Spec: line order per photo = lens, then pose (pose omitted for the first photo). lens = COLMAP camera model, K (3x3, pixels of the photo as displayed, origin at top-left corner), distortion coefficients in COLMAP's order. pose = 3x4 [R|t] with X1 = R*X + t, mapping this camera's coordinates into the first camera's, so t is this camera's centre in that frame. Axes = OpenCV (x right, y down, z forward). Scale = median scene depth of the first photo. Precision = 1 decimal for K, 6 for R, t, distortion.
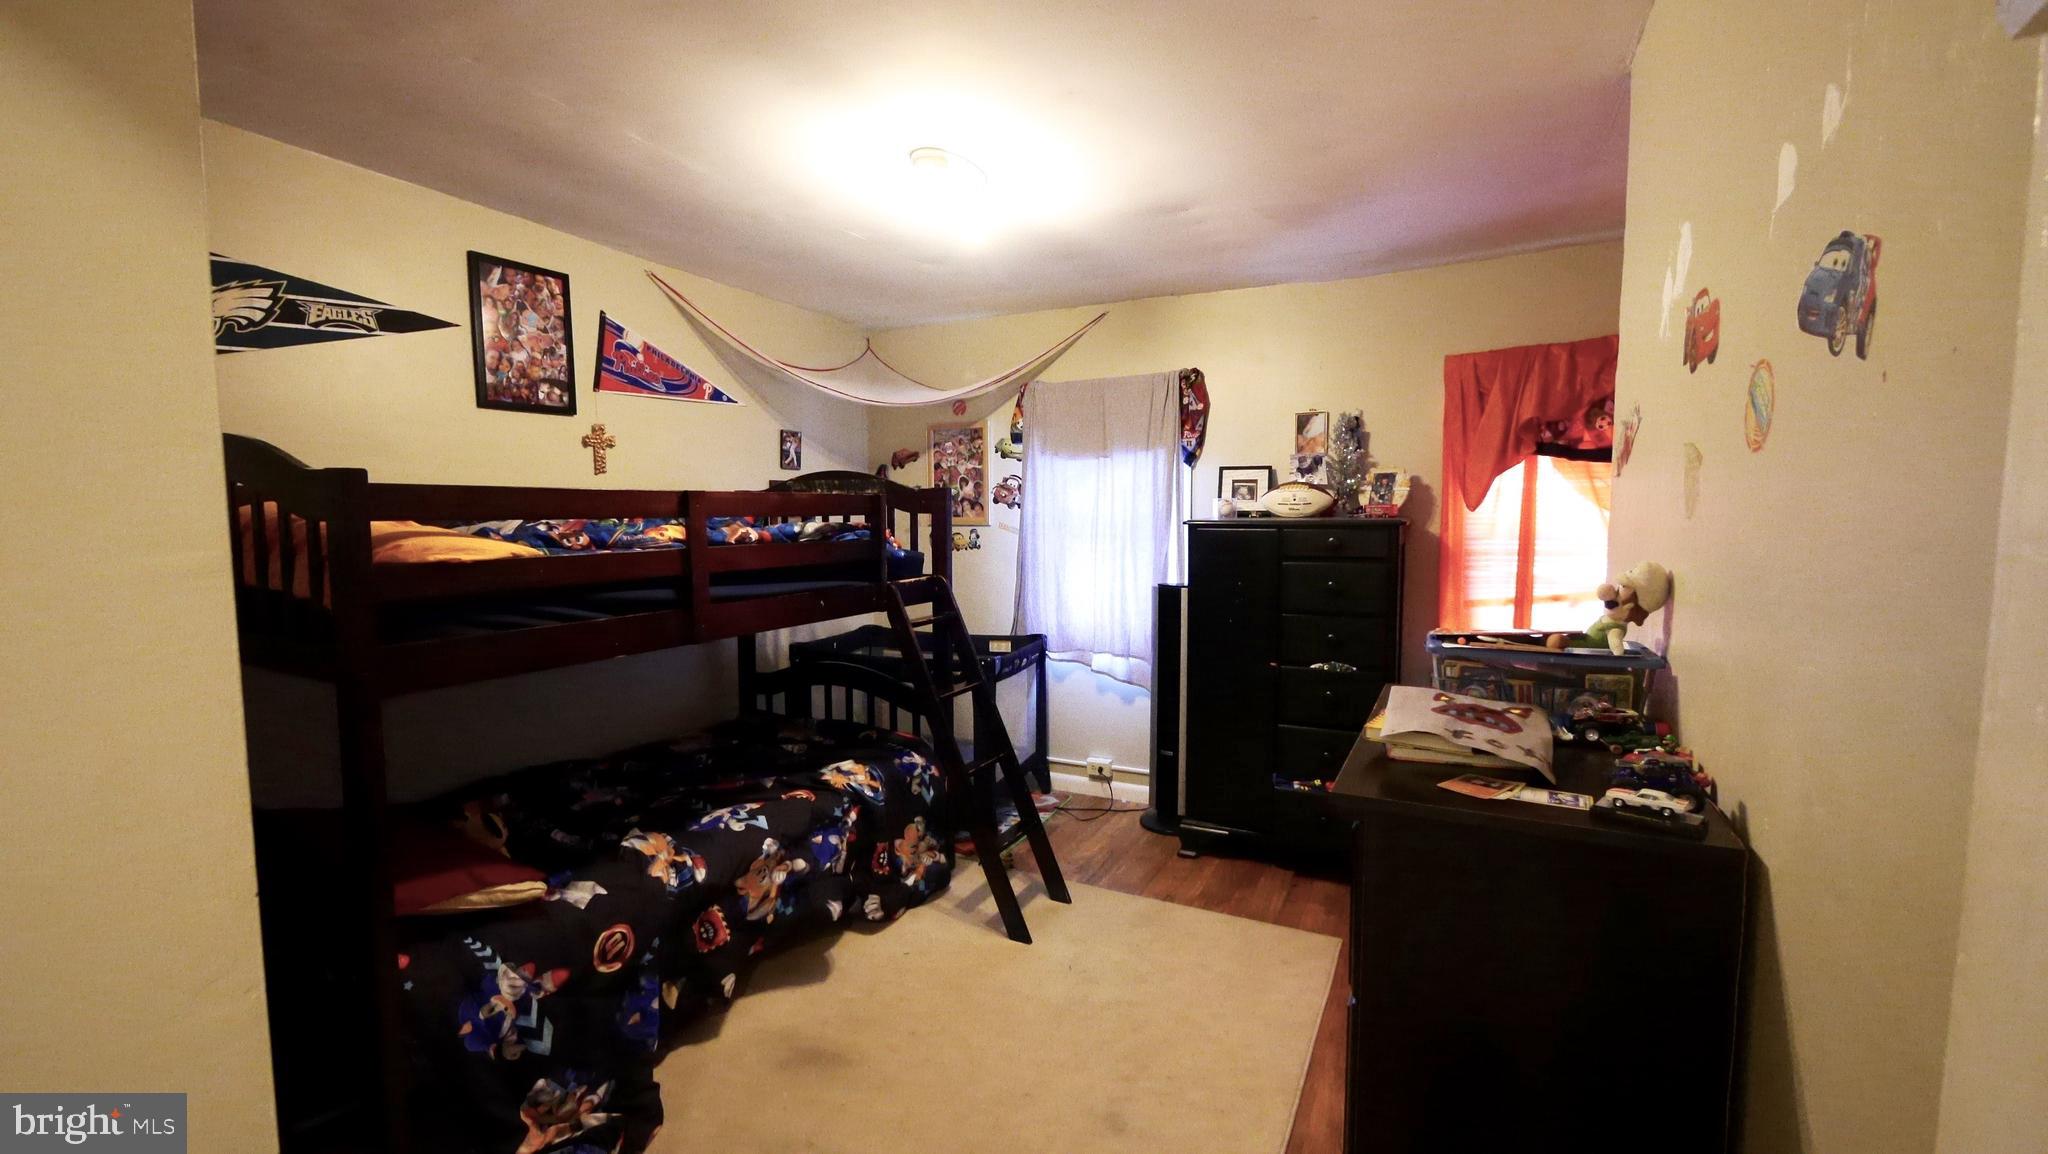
lens RADIAL K [[870.3, 0, 1023.1], [0, 870.3, 582.9], [0, 0, 1]] dist [-0.002021, 0.000519]
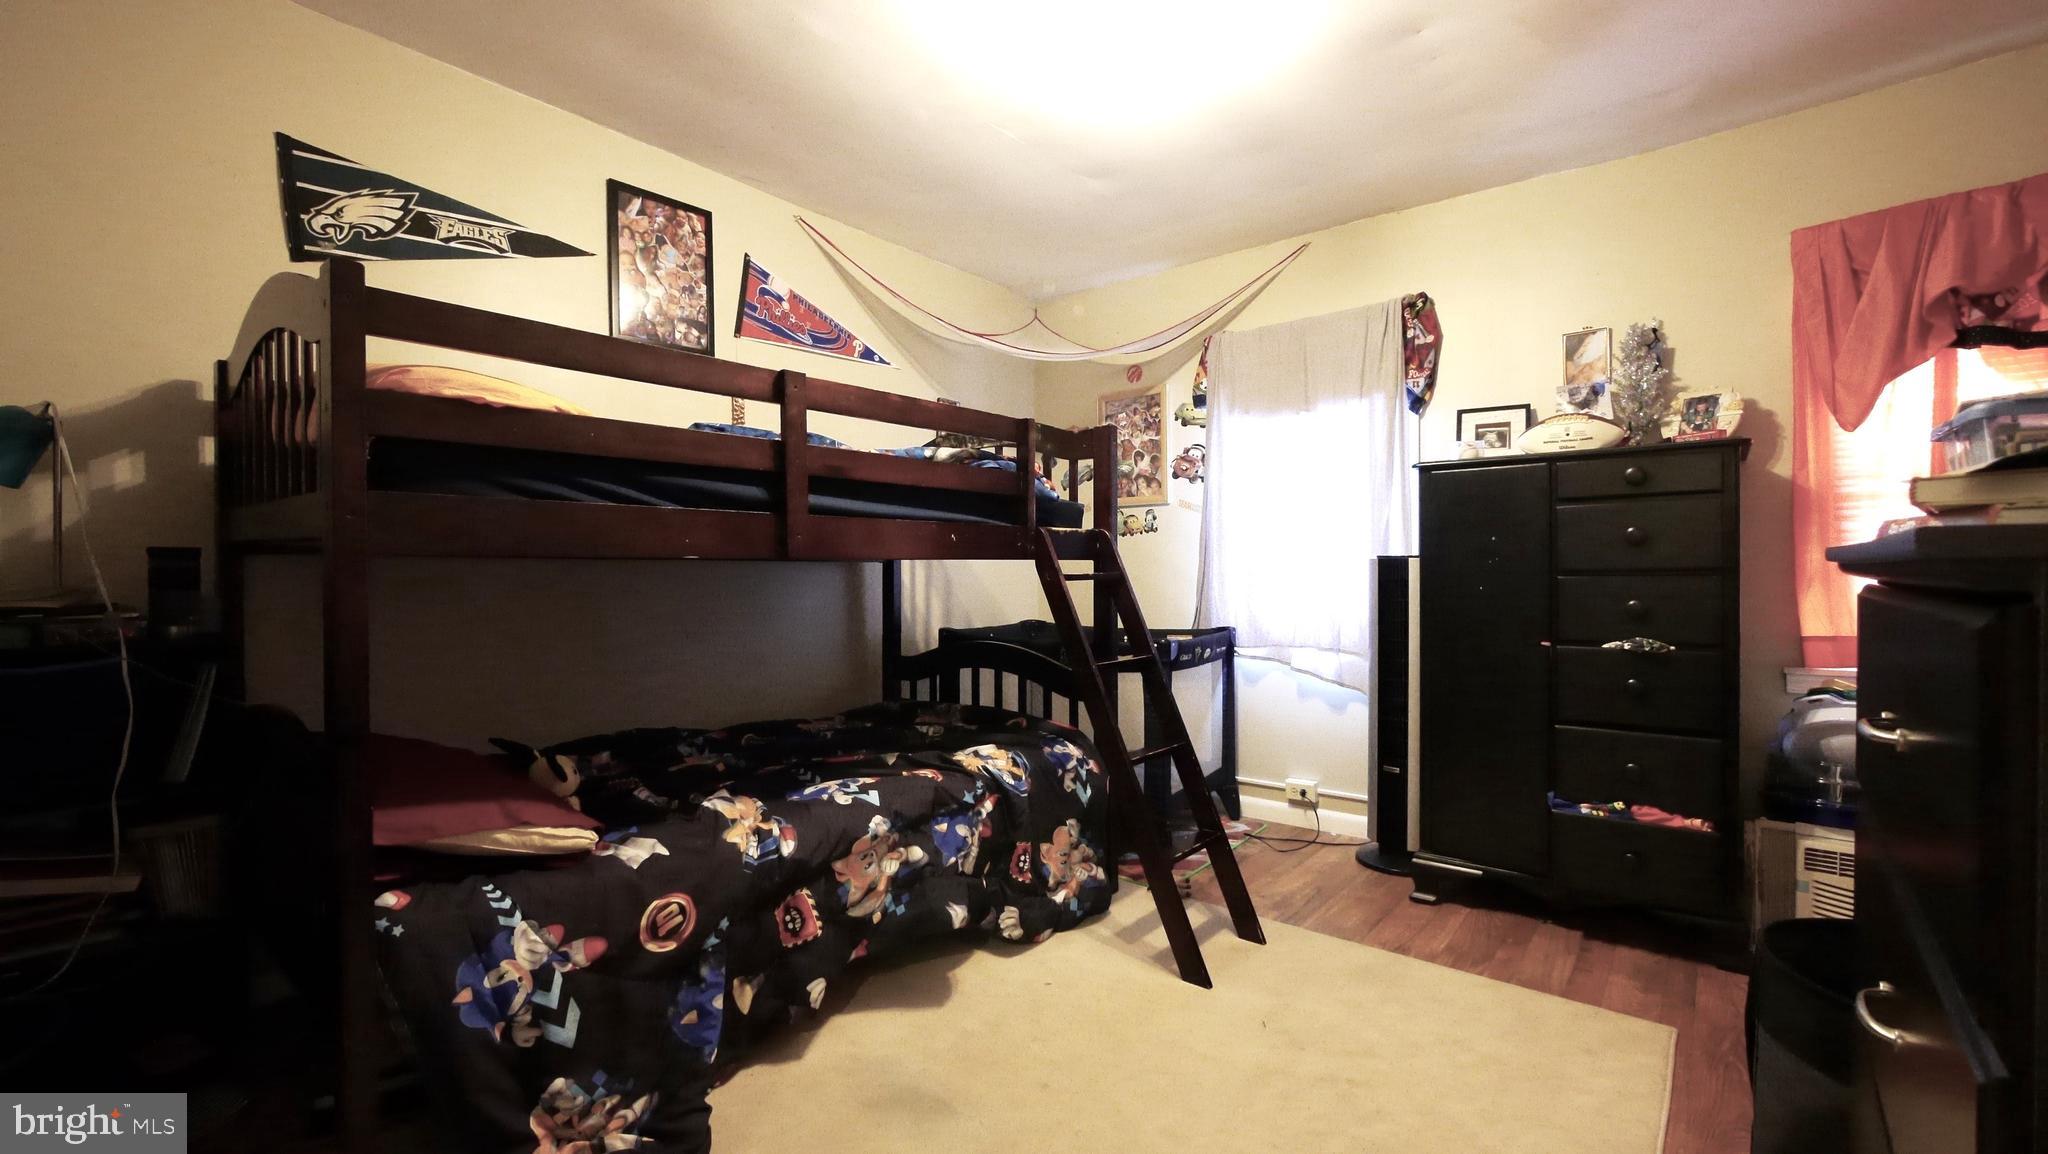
lens RADIAL K [[870.3, 0, 1023.1], [0, 870.3, 582.9], [0, 0, 1]] dist [-0.002021, 0.000519]
pose [[0.976217, 0.001293, -0.216790, 0.012324], [-0.016825, 0.997418, -0.069817, 0.107720], [0.216140, 0.071804, 0.973718, 0.183498]]
